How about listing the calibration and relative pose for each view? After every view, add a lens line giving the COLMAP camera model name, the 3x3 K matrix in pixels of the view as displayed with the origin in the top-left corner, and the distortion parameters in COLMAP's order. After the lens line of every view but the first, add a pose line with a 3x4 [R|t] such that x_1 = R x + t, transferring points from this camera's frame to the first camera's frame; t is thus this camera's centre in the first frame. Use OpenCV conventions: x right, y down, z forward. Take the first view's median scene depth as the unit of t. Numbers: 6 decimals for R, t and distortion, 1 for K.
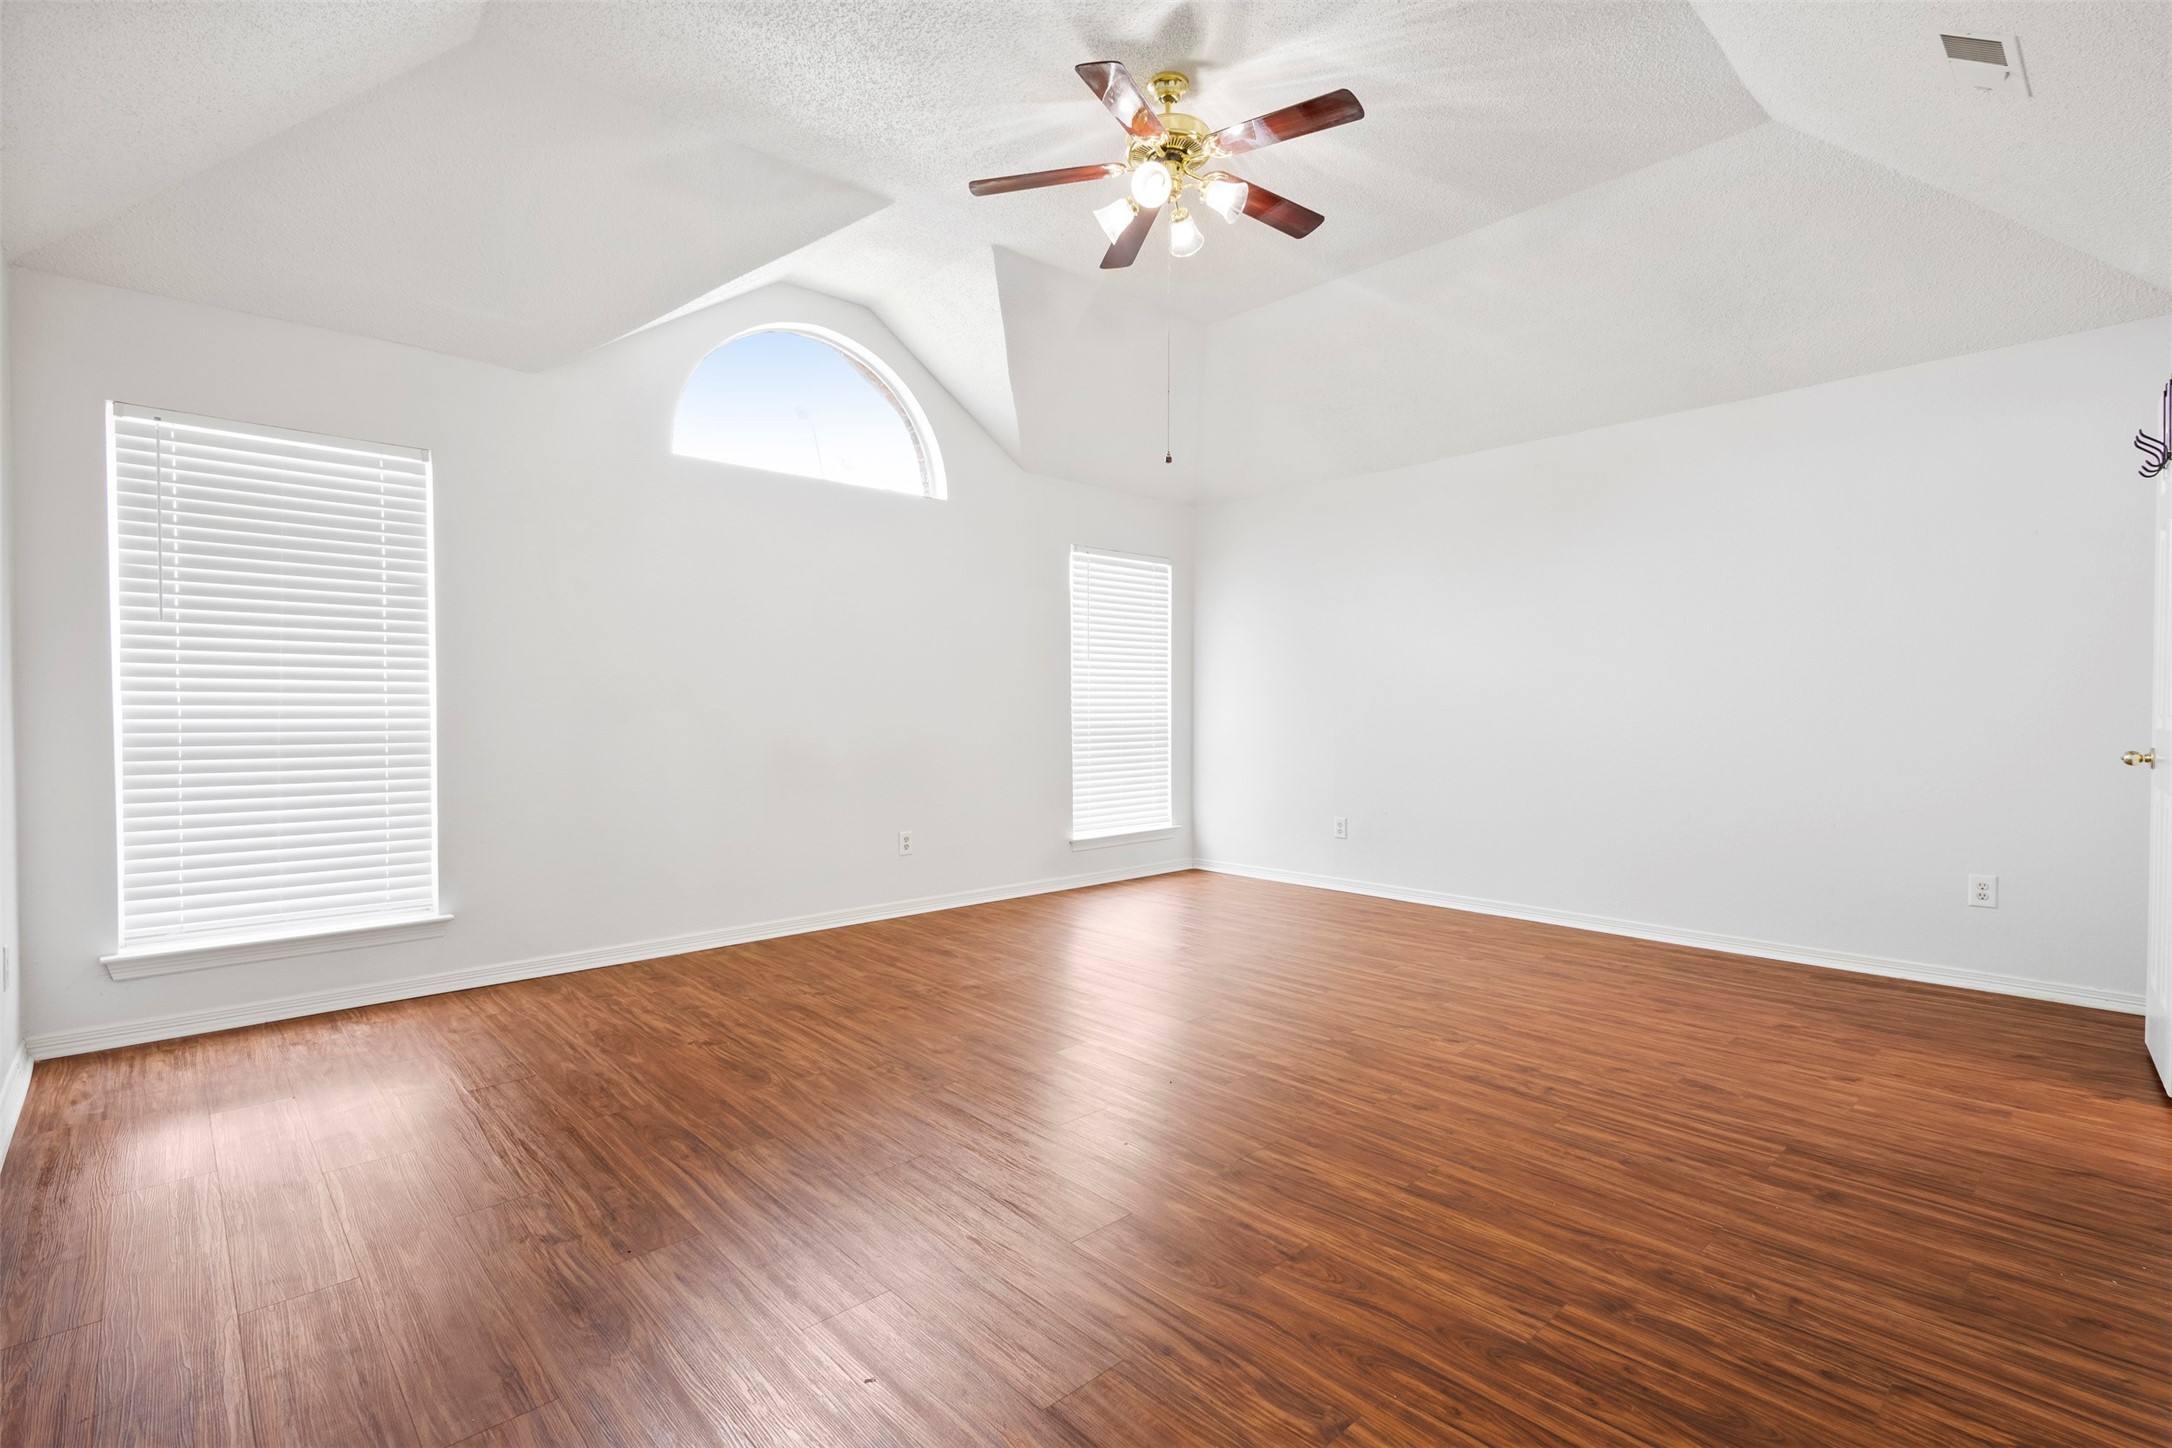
lens RADIAL K [[994.3, 0, 1087.2], [0, 994.3, 707.4], [0, 0, 1]] dist [0.004225, 0.000296]
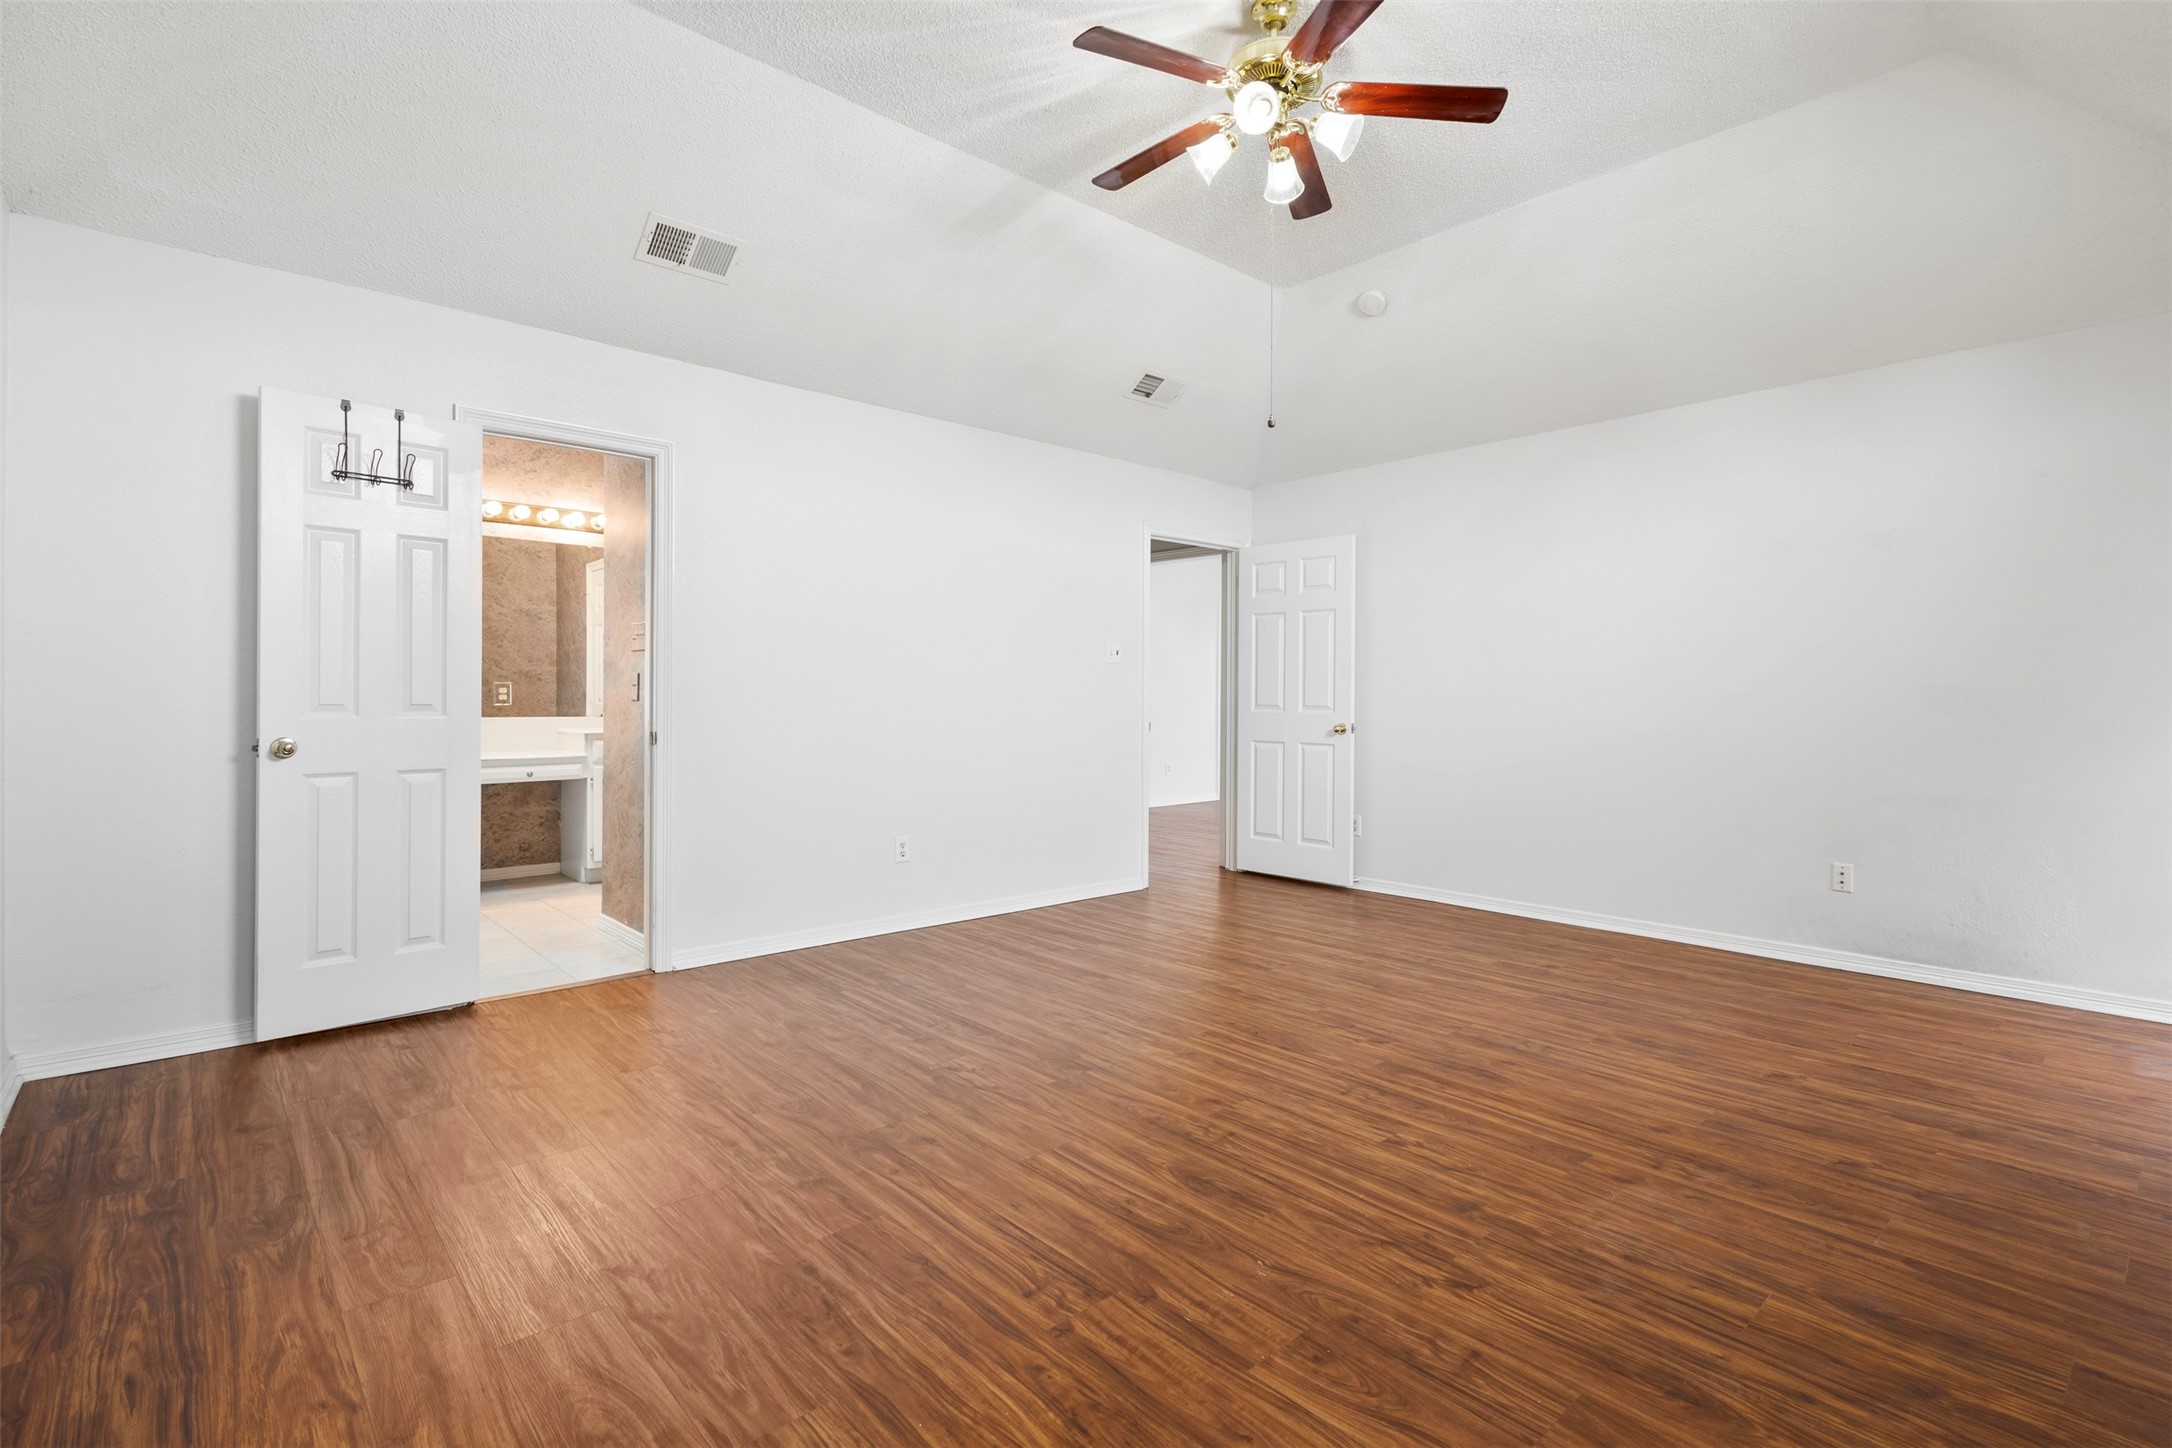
lens RADIAL K [[994.3, 0, 1087.2], [0, 994.3, 707.4], [0, 0, 1]] dist [0.004225, 0.000296]
pose [[-0.999847, -0.003325, 0.017181, 0.224903], [-0.003185, 0.999961, 0.008187, -0.000552], [-0.017208, 0.008131, -0.999819, 1.854644]]
